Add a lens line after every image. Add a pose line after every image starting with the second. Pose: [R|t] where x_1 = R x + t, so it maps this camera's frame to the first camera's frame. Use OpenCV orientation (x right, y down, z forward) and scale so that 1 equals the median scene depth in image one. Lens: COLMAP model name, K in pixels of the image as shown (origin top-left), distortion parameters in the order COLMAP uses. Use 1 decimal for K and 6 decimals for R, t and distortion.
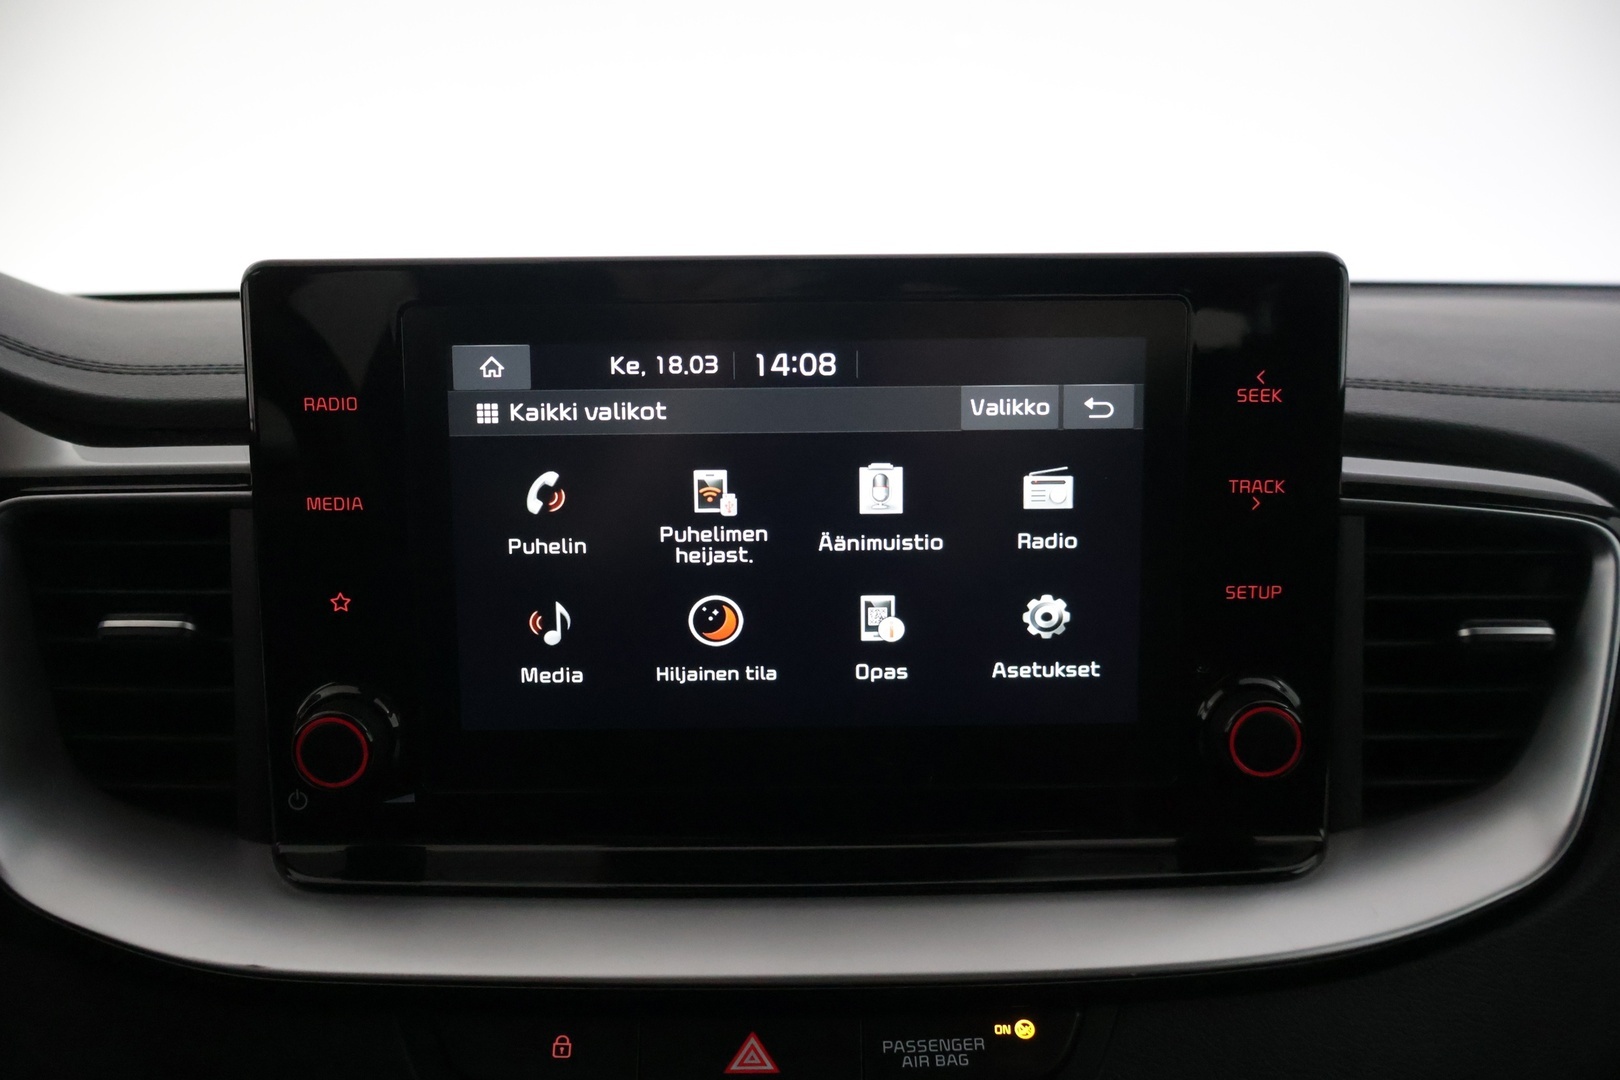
lens RADIAL K [[1340.8, 0, 810.0], [0, 1340.8, 540.0], [0, 0, 1]] dist [-0.006195, 0.003560]
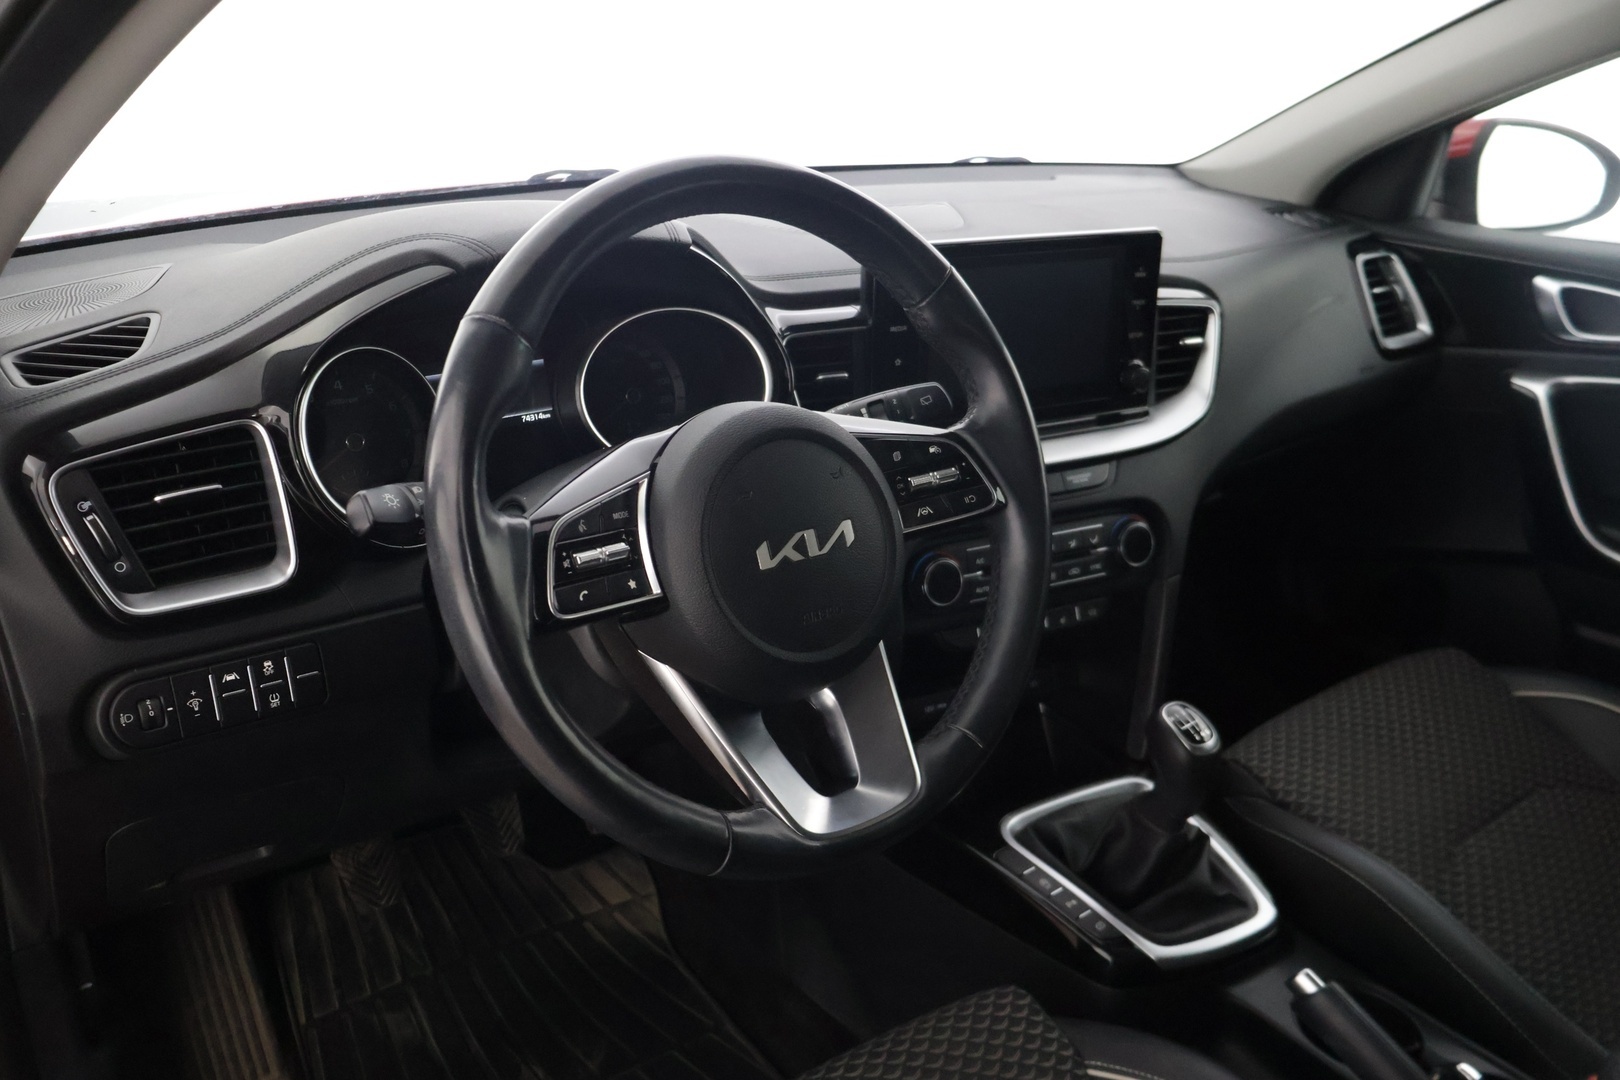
lens RADIAL K [[1340.8, 0, 810.0], [0, 1340.8, 540.0], [0, 0, 1]] dist [-0.006195, 0.003560]
pose [[0.879737, -0.144969, 0.452820, -1.920689], [0.049153, 0.975011, 0.216653, -0.221221], [-0.472912, -0.168340, 0.864879, -1.530848]]
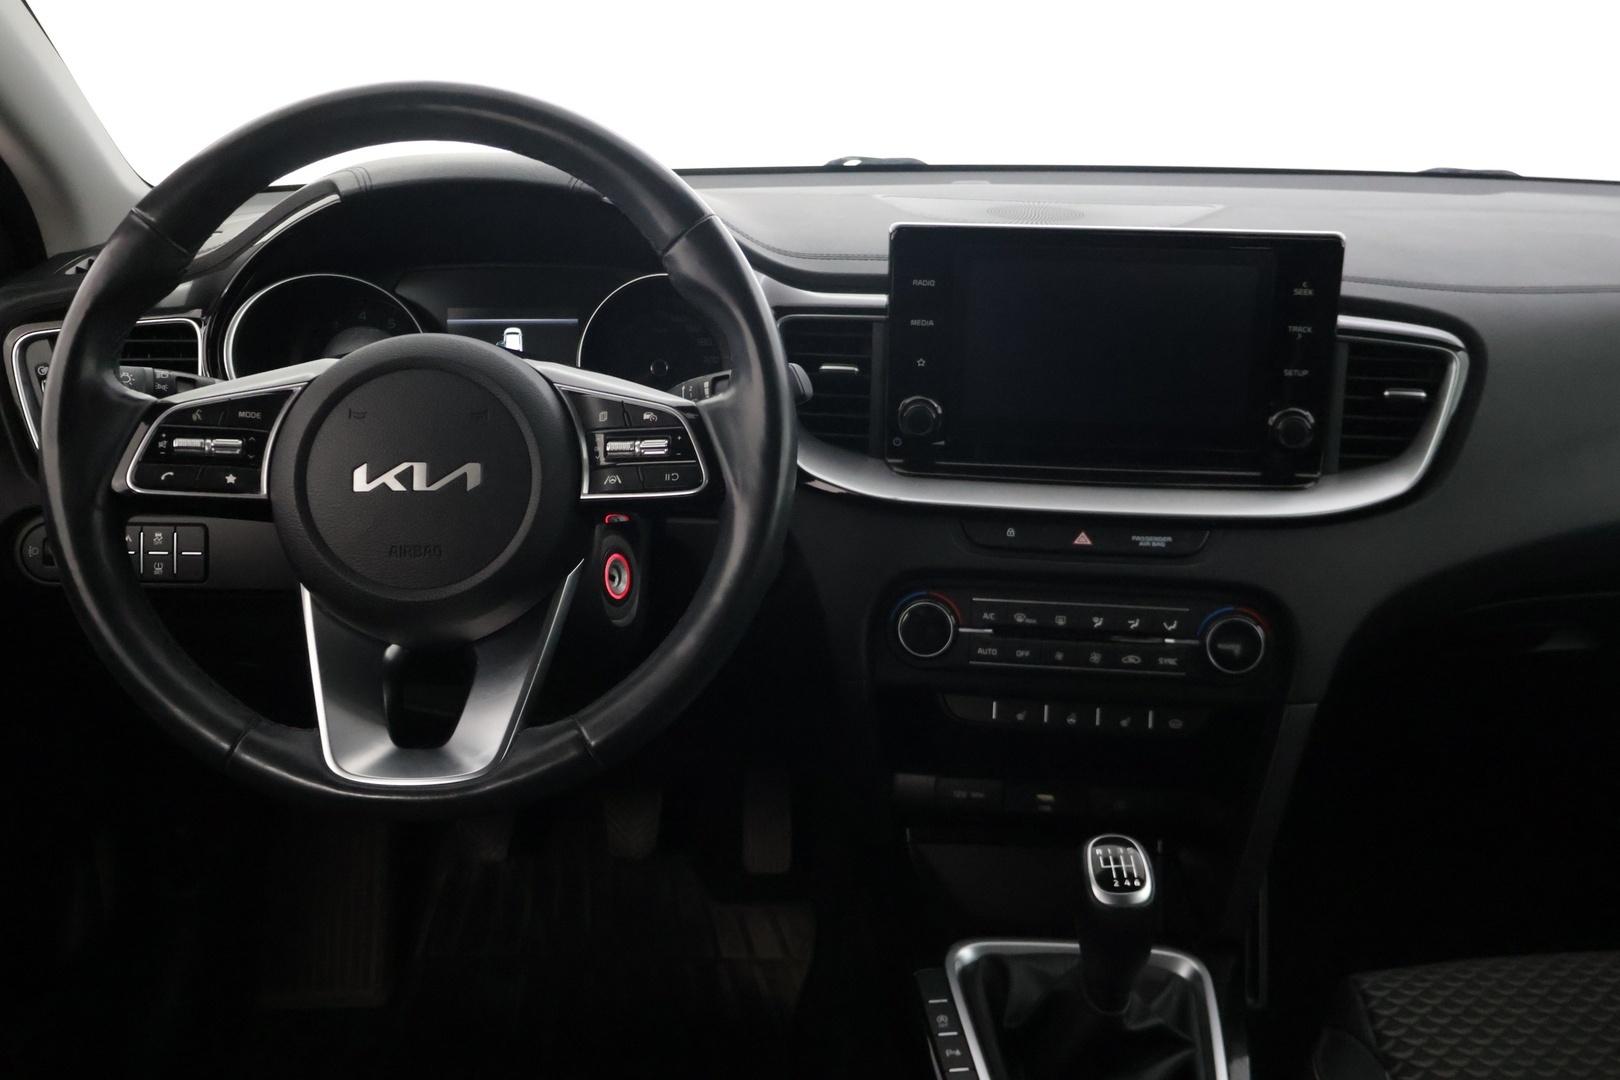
lens RADIAL K [[1572.6, 0, 803.6], [0, 1572.6, 539.2], [0, 0, 1]] dist [0.010286, -0.004206]
pose [[0.993382, 0.051302, -0.102766, -0.250720], [-0.036230, 0.988987, 0.143499, -0.040583], [0.108996, -0.138826, 0.984300, -1.970644]]
